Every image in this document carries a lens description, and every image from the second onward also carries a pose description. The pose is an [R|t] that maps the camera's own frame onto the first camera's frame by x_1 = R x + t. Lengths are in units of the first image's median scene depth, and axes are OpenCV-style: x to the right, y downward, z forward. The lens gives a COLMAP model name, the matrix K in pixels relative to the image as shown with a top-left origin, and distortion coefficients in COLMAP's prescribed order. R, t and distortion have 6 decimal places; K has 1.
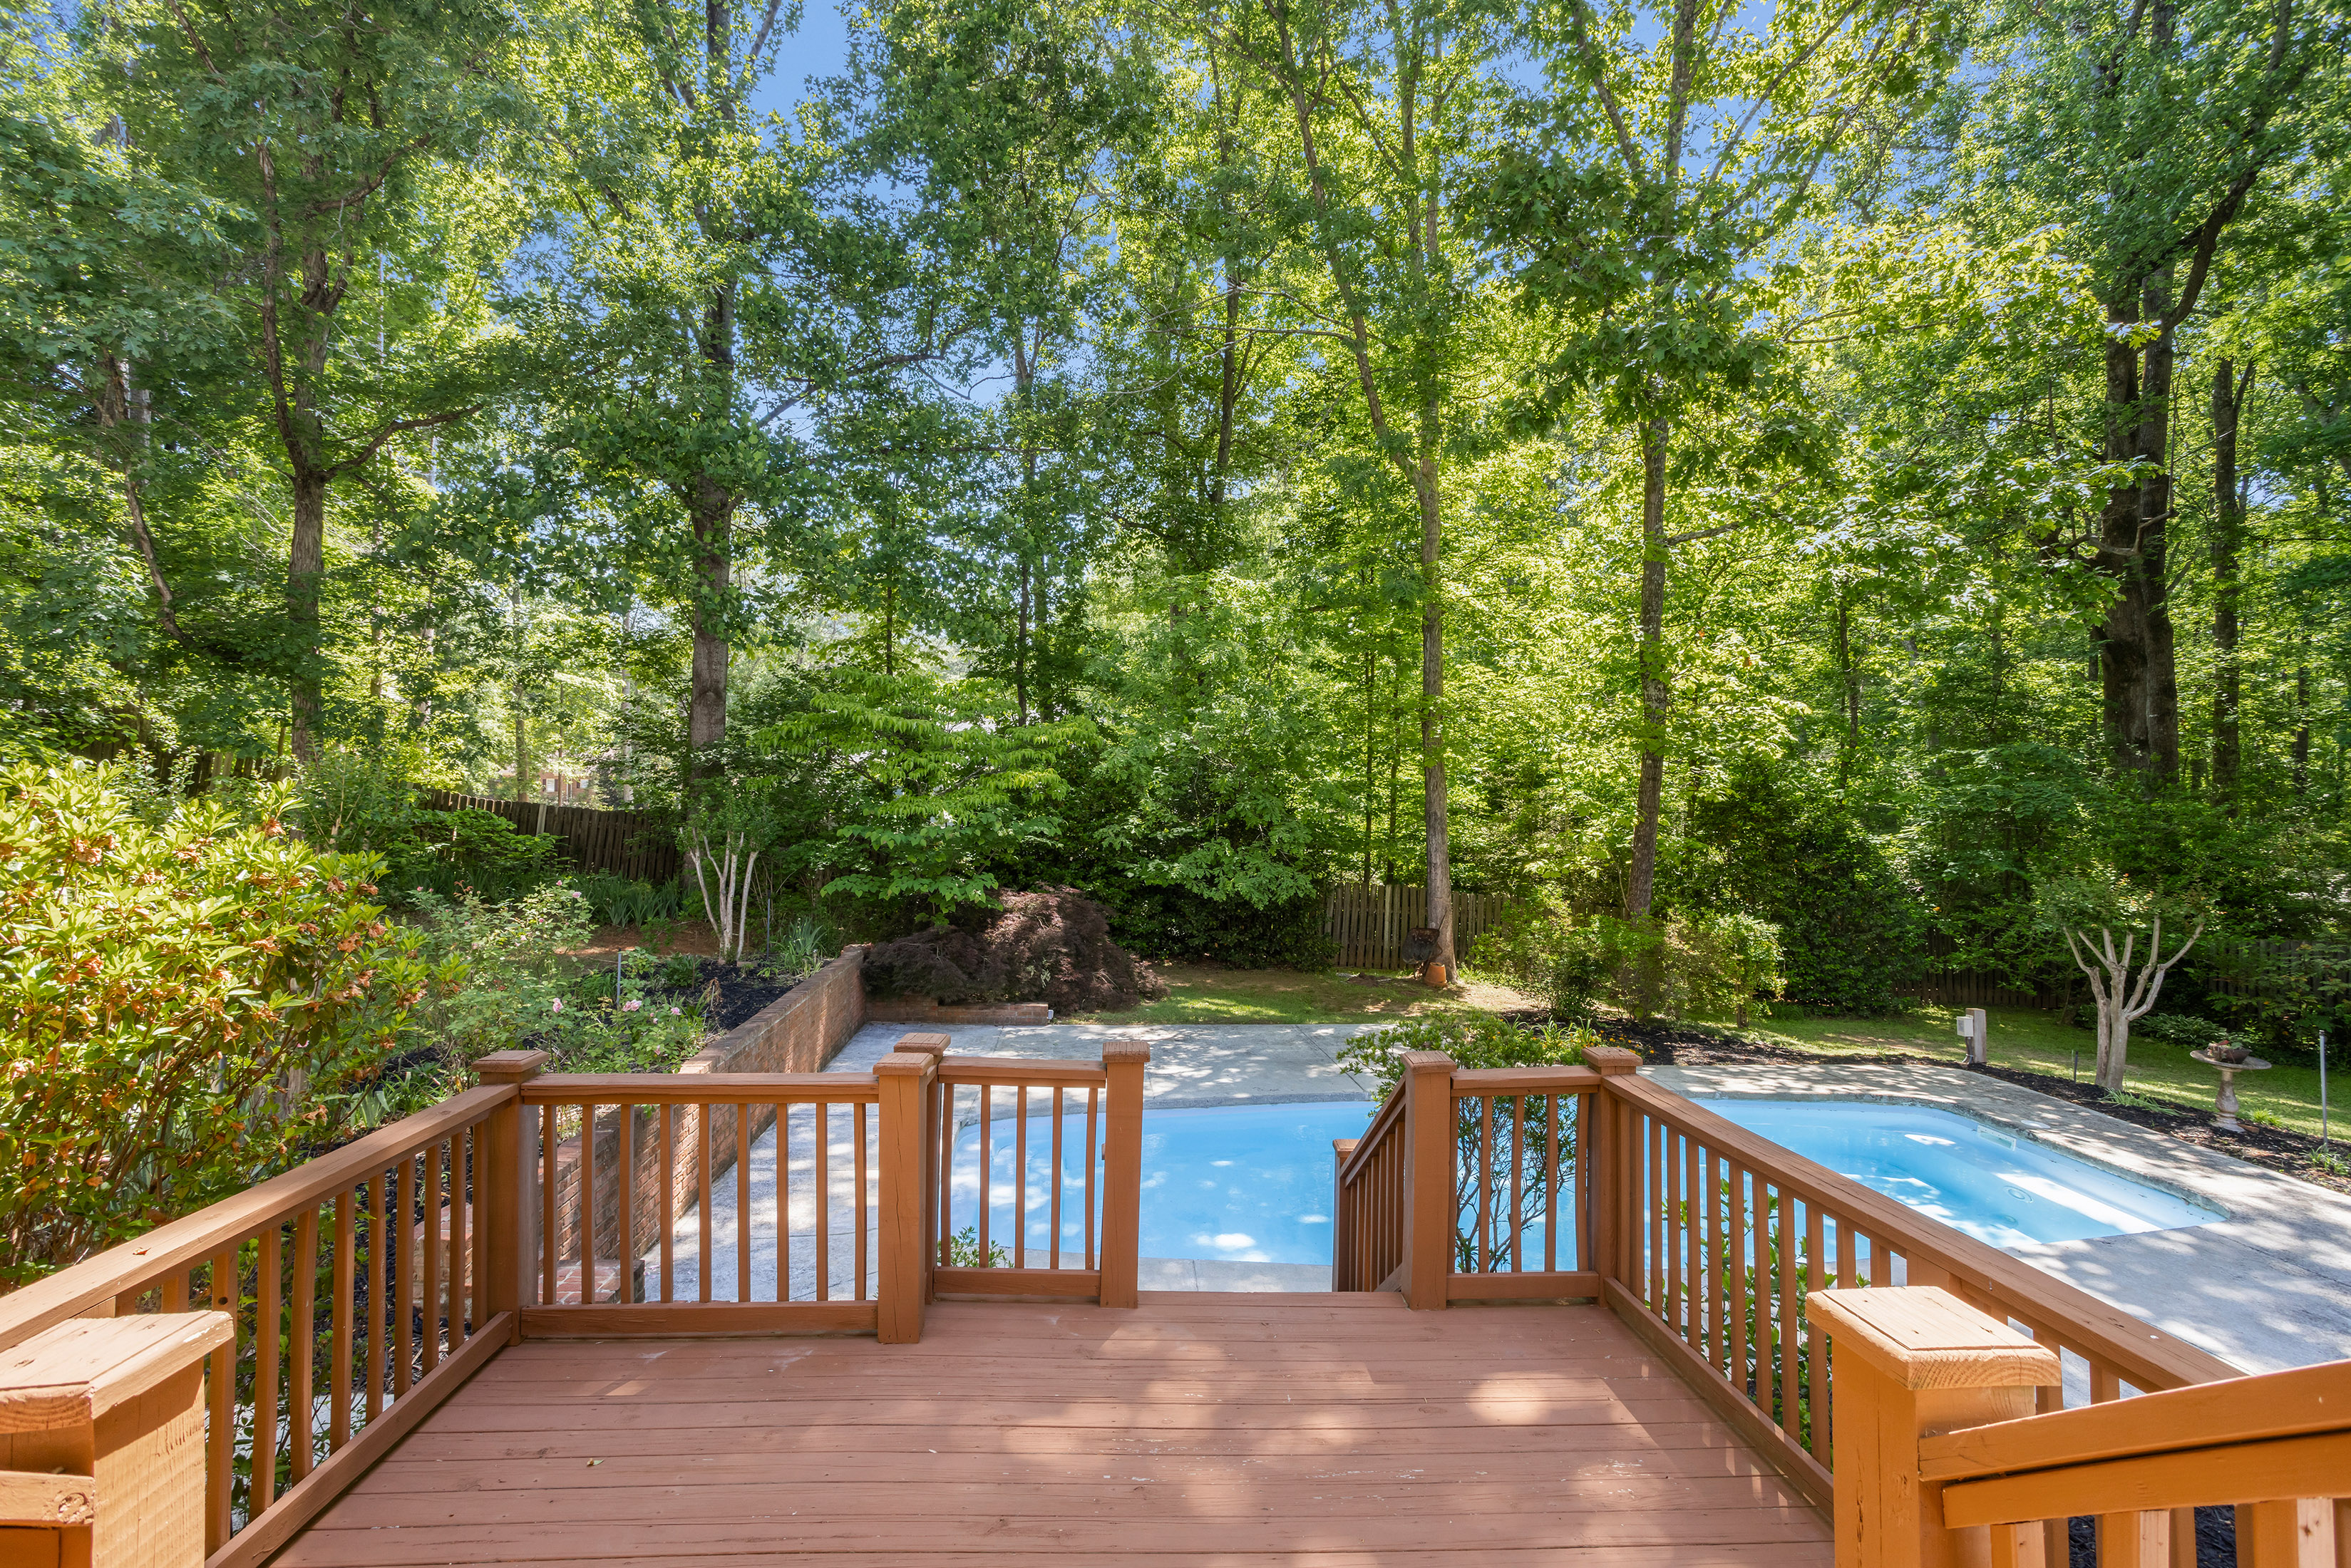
lens RADIAL K [[1135.7, 0, 1160.9], [0, 1135.7, 790.2], [0, 0, 1]] dist [-0.070757, 0.042286]
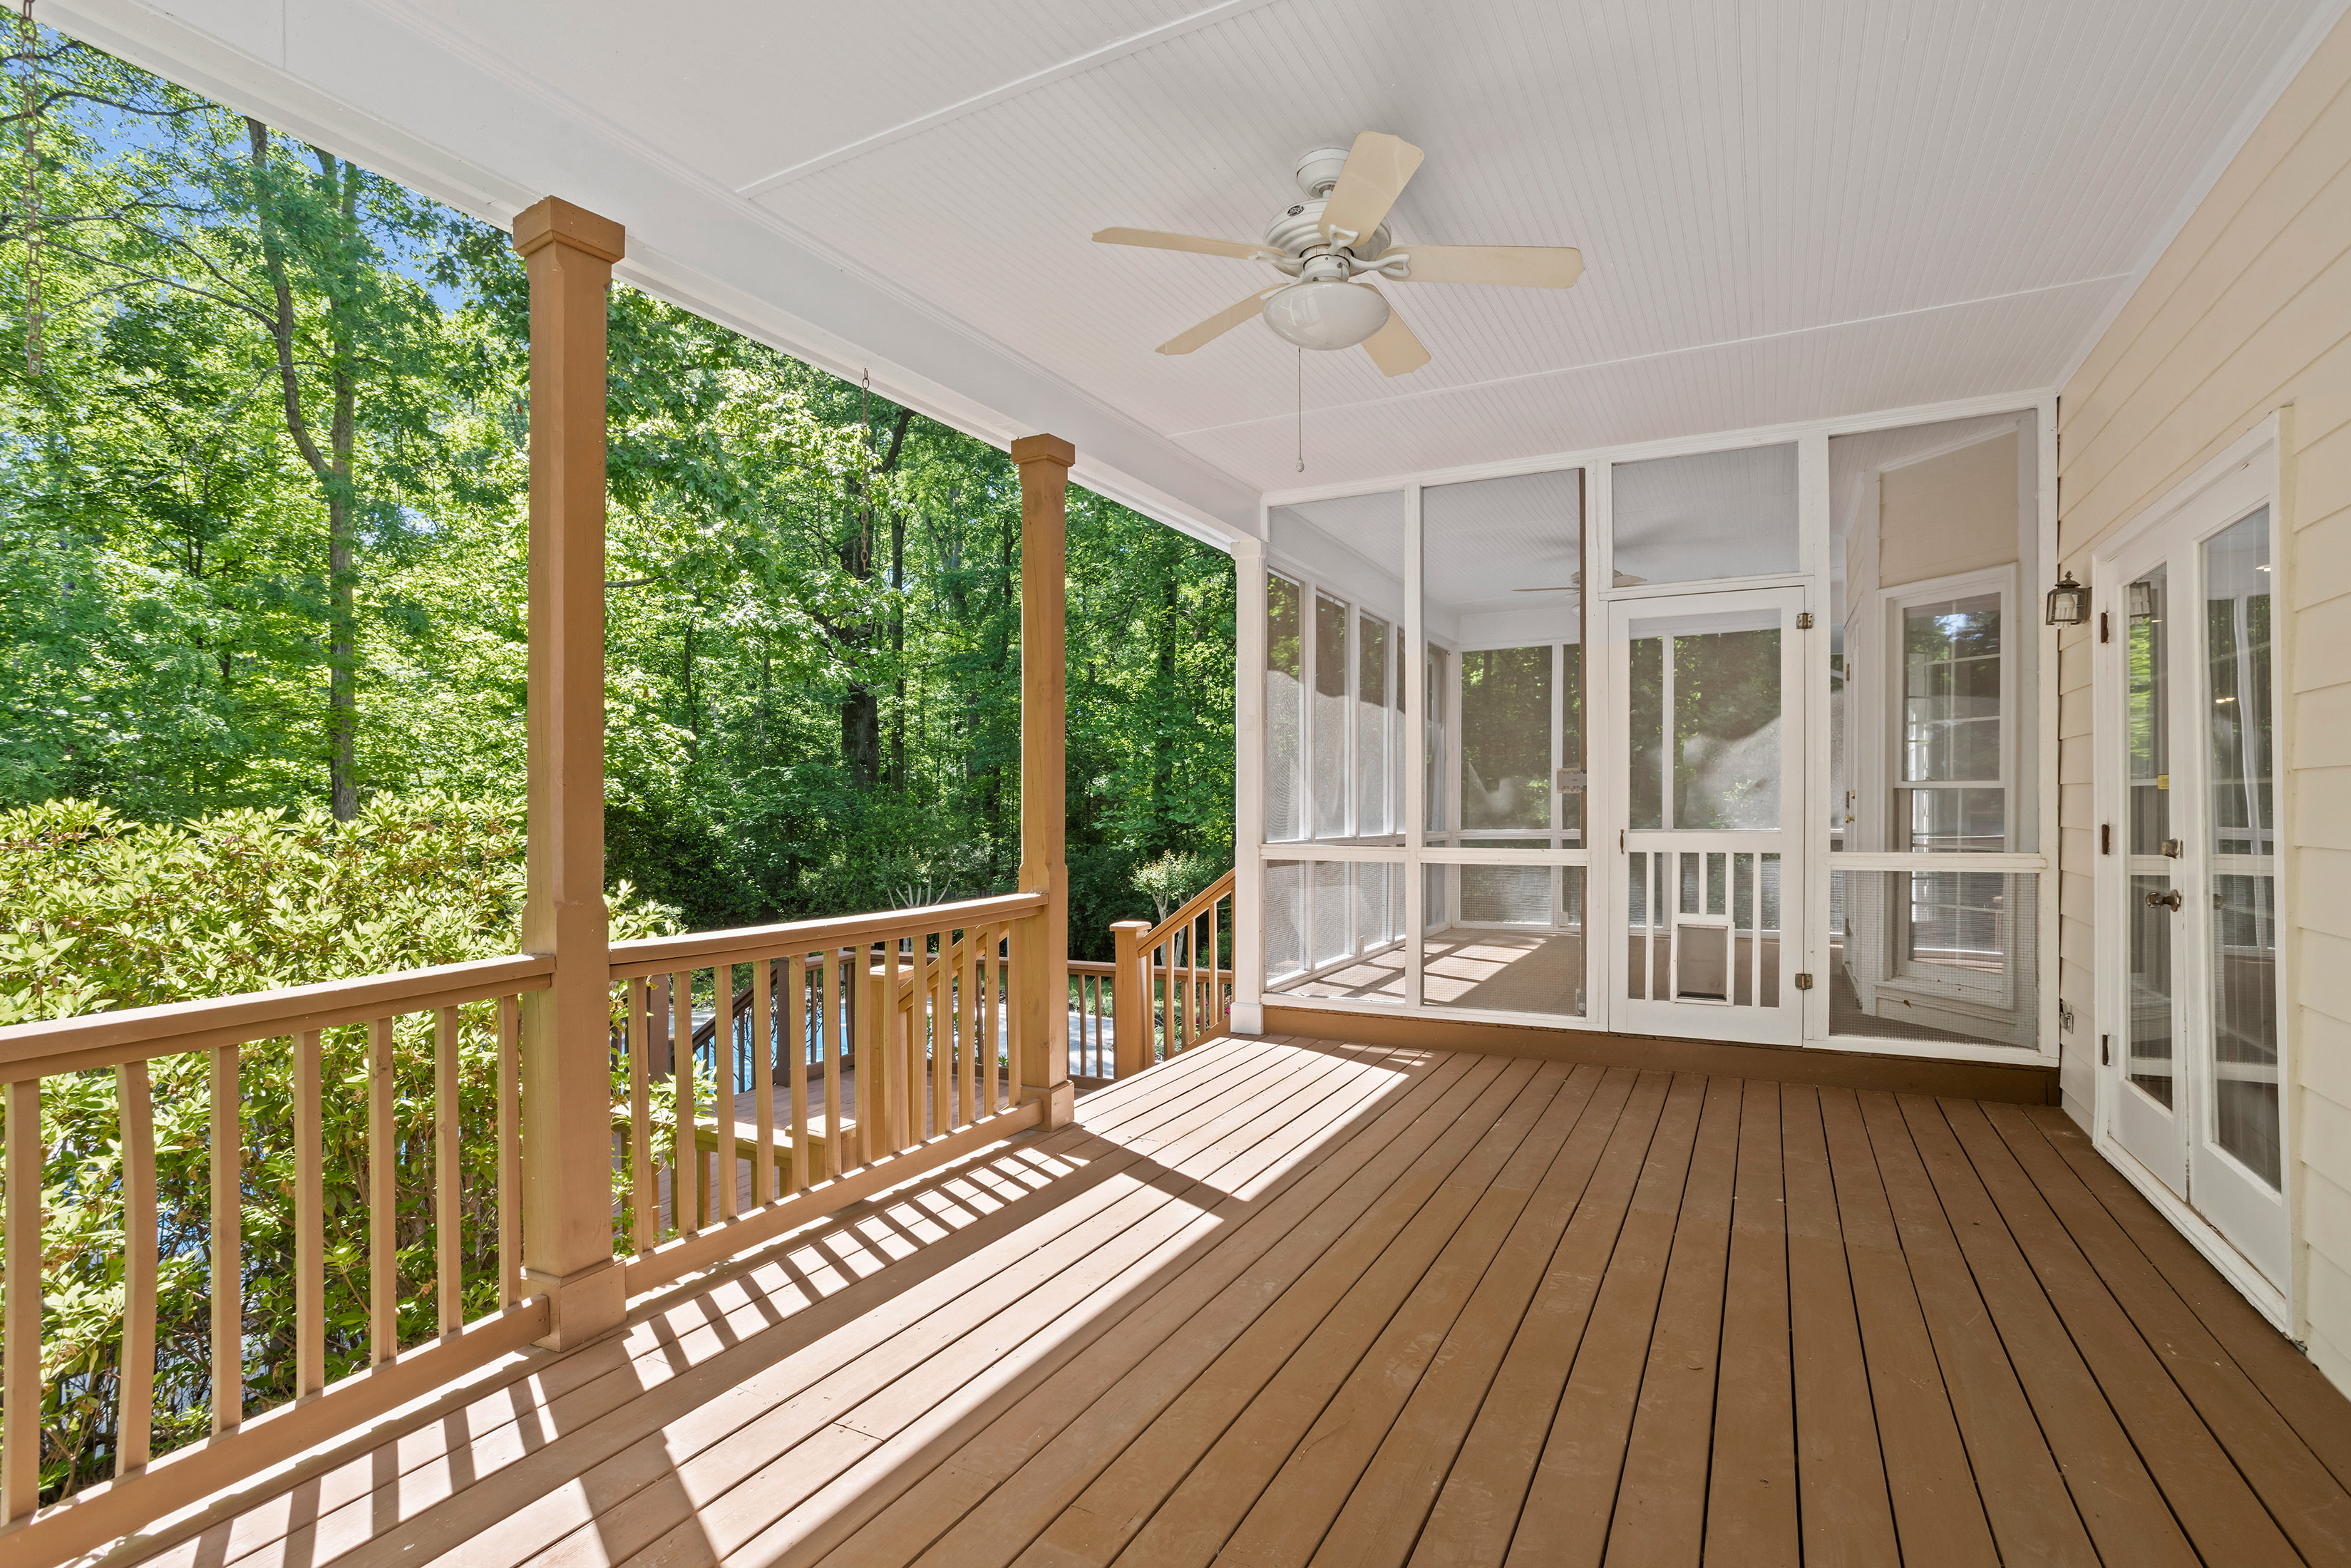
lens RADIAL K [[1135.7, 0, 1160.9], [0, 1135.7, 790.2], [0, 0, 1]] dist [-0.070757, 0.042286]
pose [[0.521081, 0.000054, 0.853507, -0.293697], [0.003341, 0.999992, -0.002103, -0.007604], [-0.853500, 0.003948, 0.521077, -0.147599]]
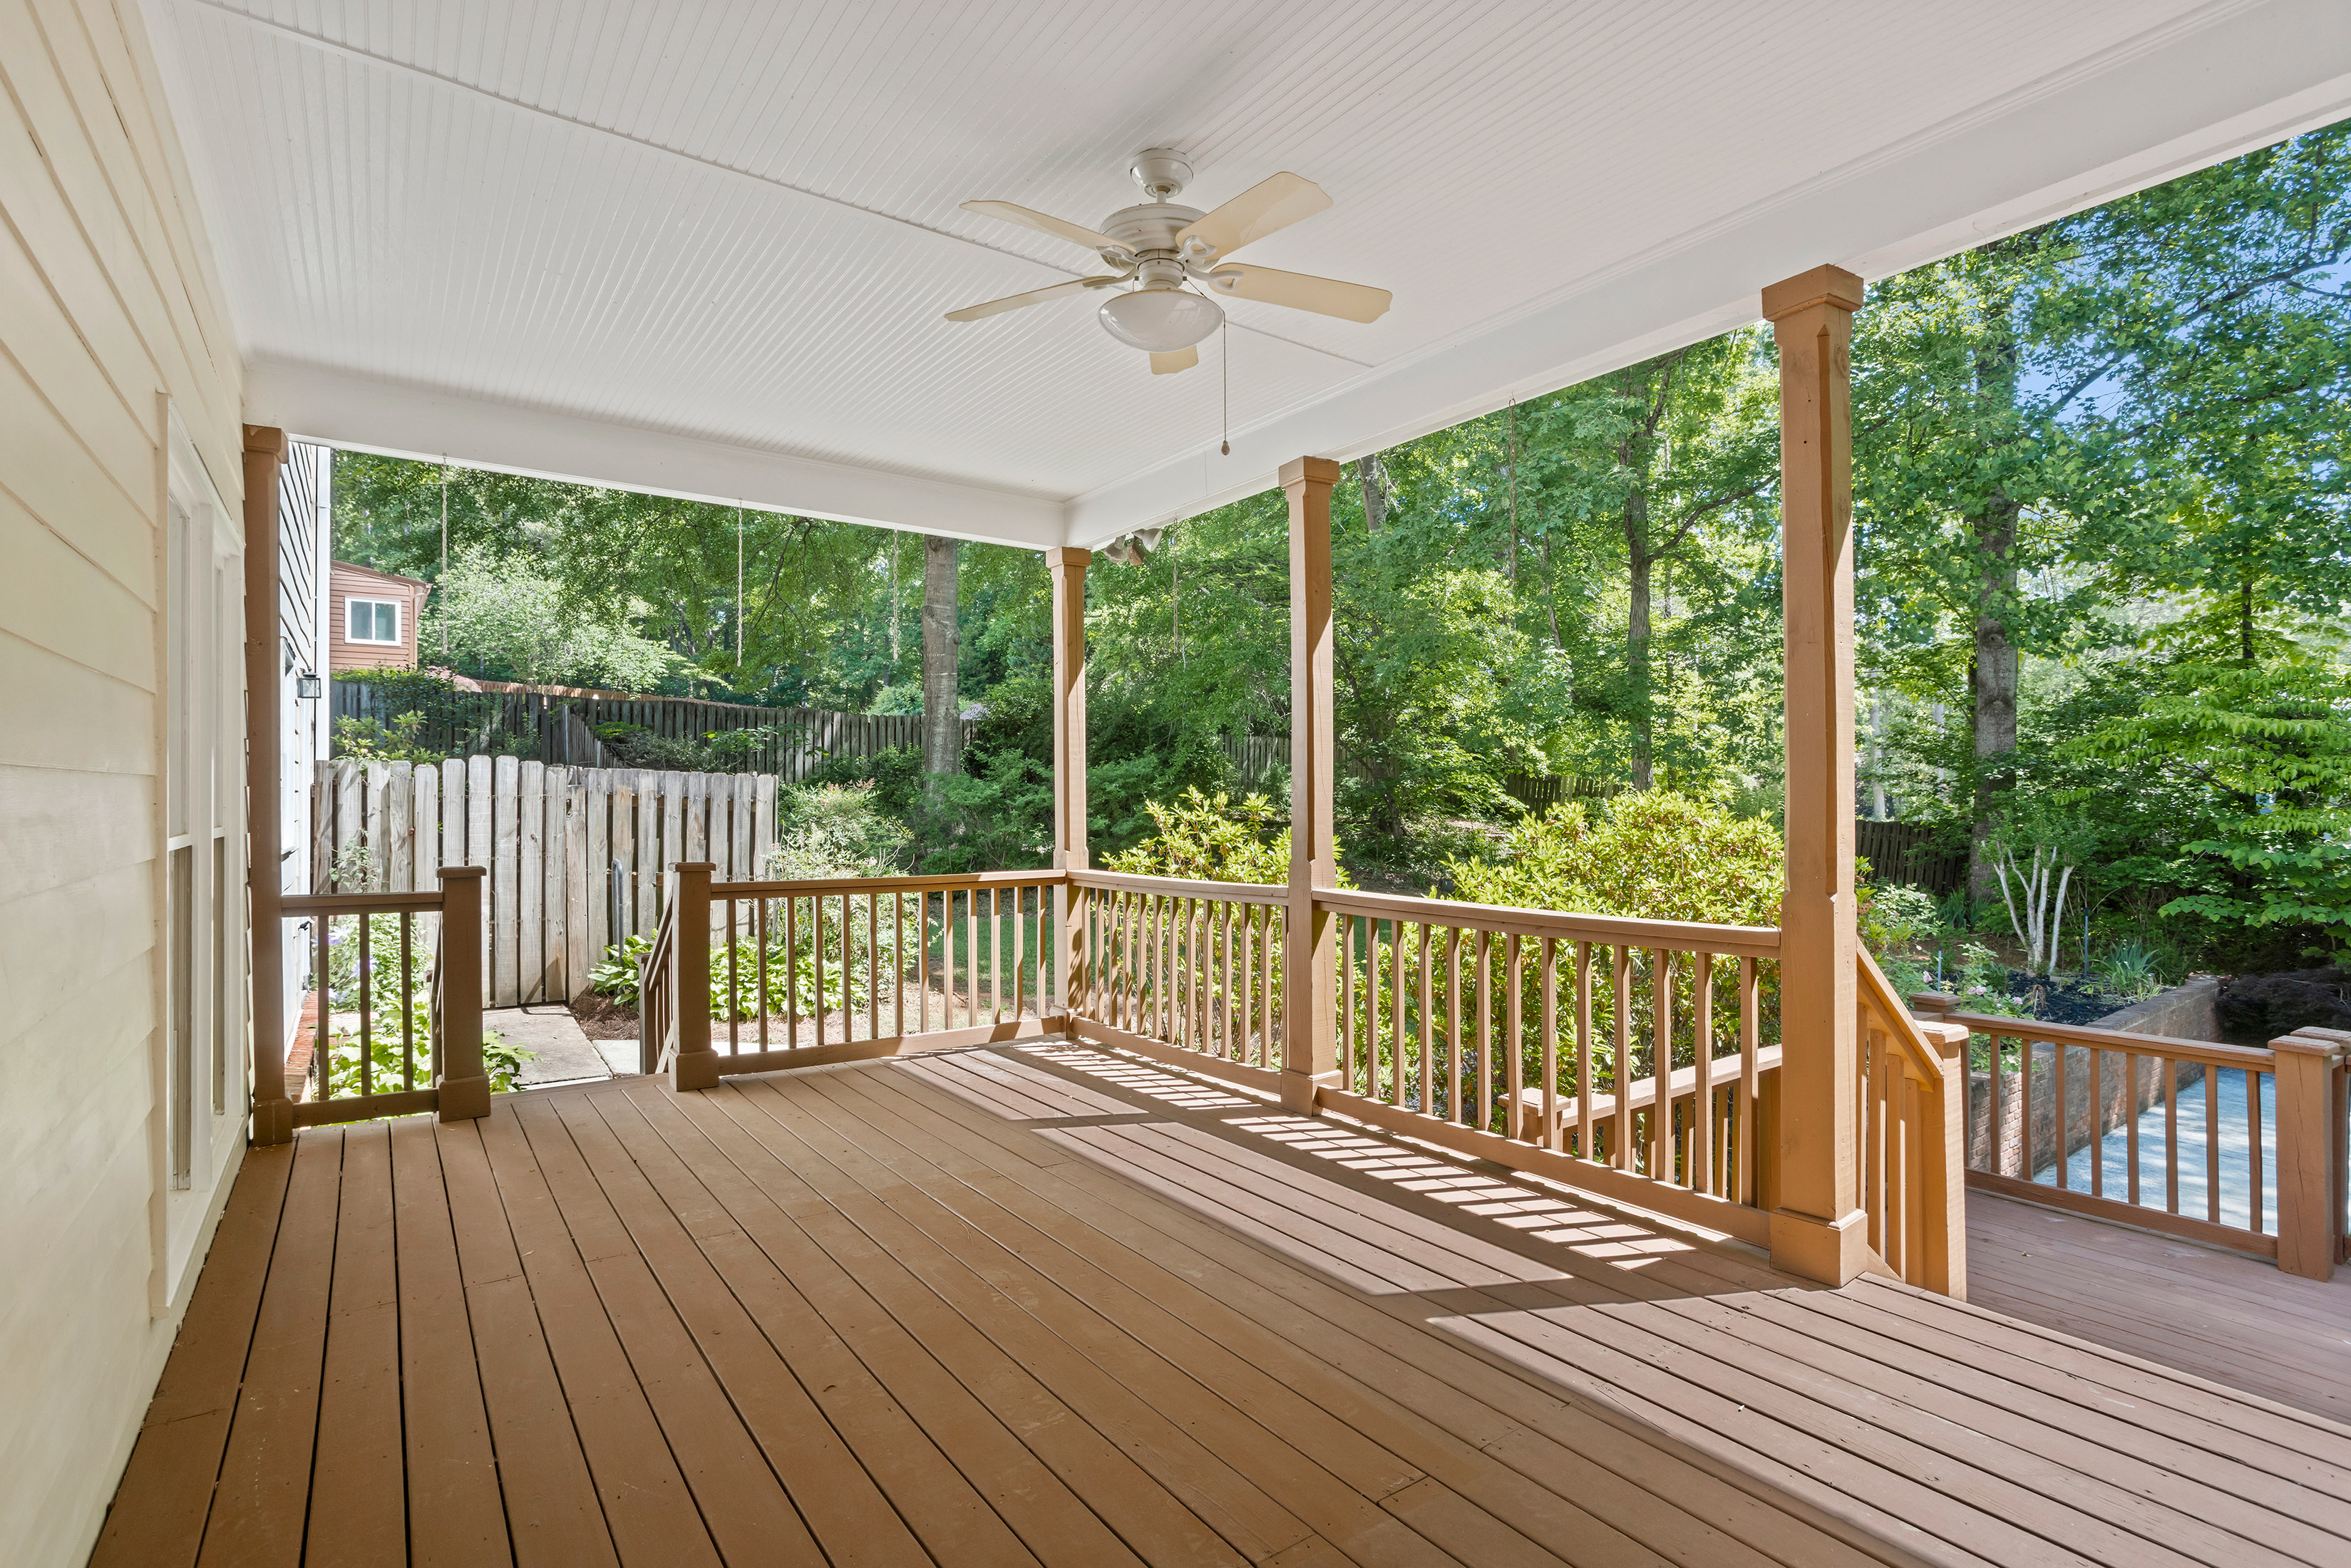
lens RADIAL K [[1135.7, 0, 1160.9], [0, 1135.7, 790.2], [0, 0, 1]] dist [-0.070757, 0.042286]
pose [[0.530264, -0.016113, -0.847679, 0.033933], [0.008699, 0.999870, -0.013564, -0.005582], [0.847788, -0.000181, 0.530336, -0.172148]]
